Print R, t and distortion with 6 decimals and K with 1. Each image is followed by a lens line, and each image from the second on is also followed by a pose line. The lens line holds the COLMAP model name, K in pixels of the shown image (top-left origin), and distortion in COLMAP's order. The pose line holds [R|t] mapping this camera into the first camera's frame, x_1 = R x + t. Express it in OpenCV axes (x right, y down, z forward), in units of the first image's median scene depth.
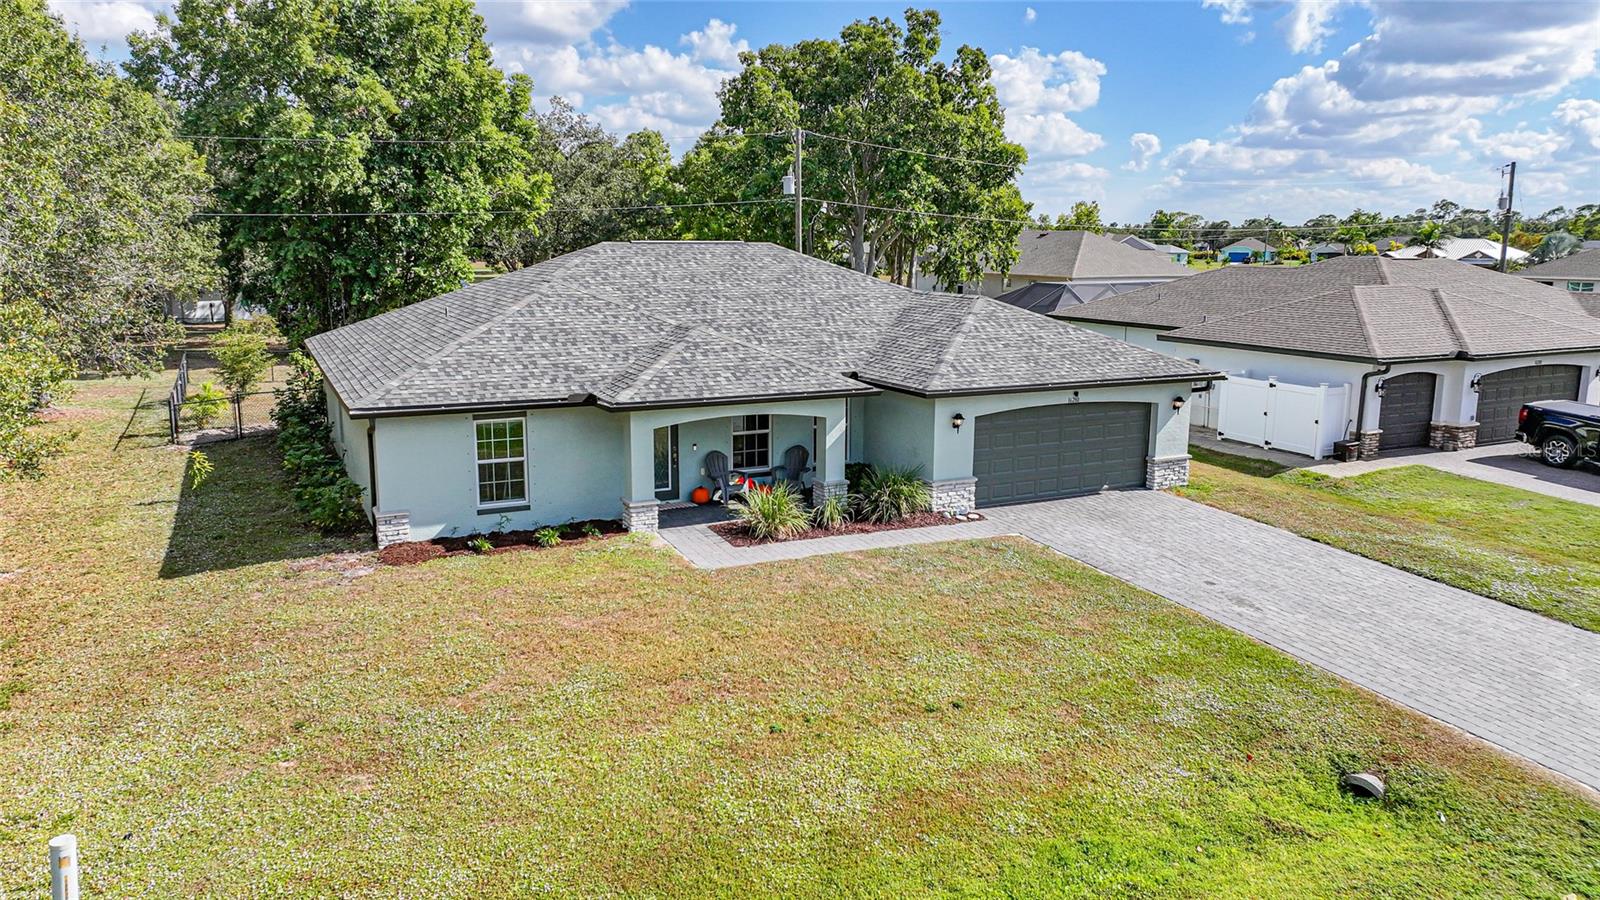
lens RADIAL K [[1135.0, 0, 800.0], [0, 1135.0, 450.0], [0, 0, 1]] dist [-0.004478, 0.024367]
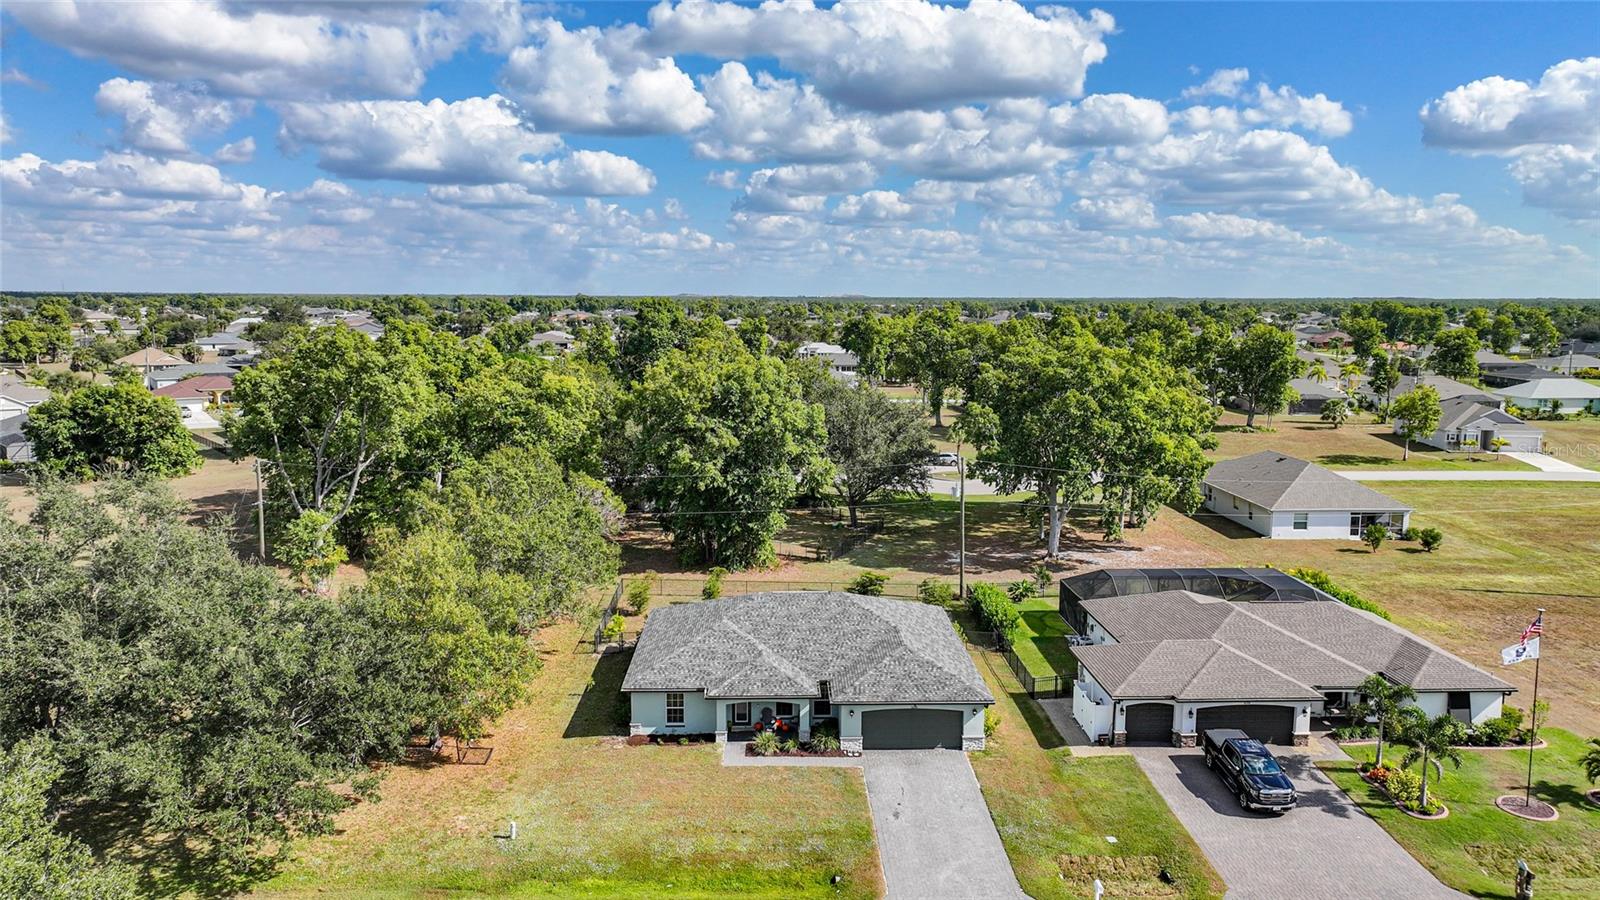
lens RADIAL K [[1135.0, 0, 800.0], [0, 1135.0, 450.0], [0, 0, 1]] dist [-0.004478, 0.024367]
pose [[0.908060, 0.056806, -0.414970, 1.155995], [-0.076191, 0.996633, -0.030296, -0.575767], [0.411852, 0.059128, 0.909331, -1.446315]]
